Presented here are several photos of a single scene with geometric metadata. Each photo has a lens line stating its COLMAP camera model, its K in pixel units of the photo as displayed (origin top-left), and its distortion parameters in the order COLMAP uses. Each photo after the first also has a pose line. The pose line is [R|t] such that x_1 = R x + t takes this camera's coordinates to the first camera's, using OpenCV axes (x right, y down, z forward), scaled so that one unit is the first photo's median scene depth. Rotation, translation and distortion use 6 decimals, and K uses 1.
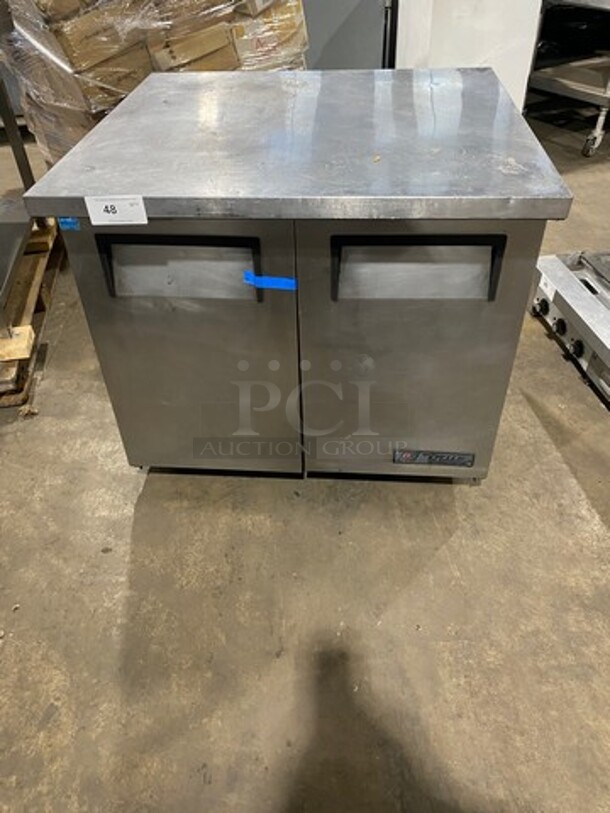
lens RADIAL K [[618.0, 0, 304.9], [0, 618.0, 408.2], [0, 0, 1]] dist [-0.031835, 0.005178]
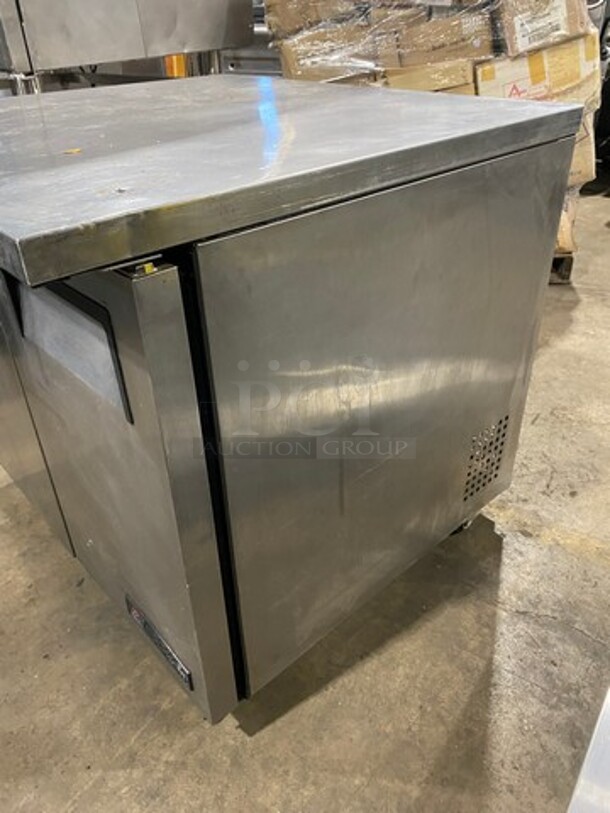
lens RADIAL K [[618.0, 0, 305.6], [0, 618.0, 403.5], [0, 0, 1]] dist [-0.031835, 0.005178]
pose [[0.728433, 0.373680, -0.574238, 0.412308], [-0.439827, 0.897699, 0.026241, -0.154257], [0.525299, 0.233450, 0.818268, 0.355669]]
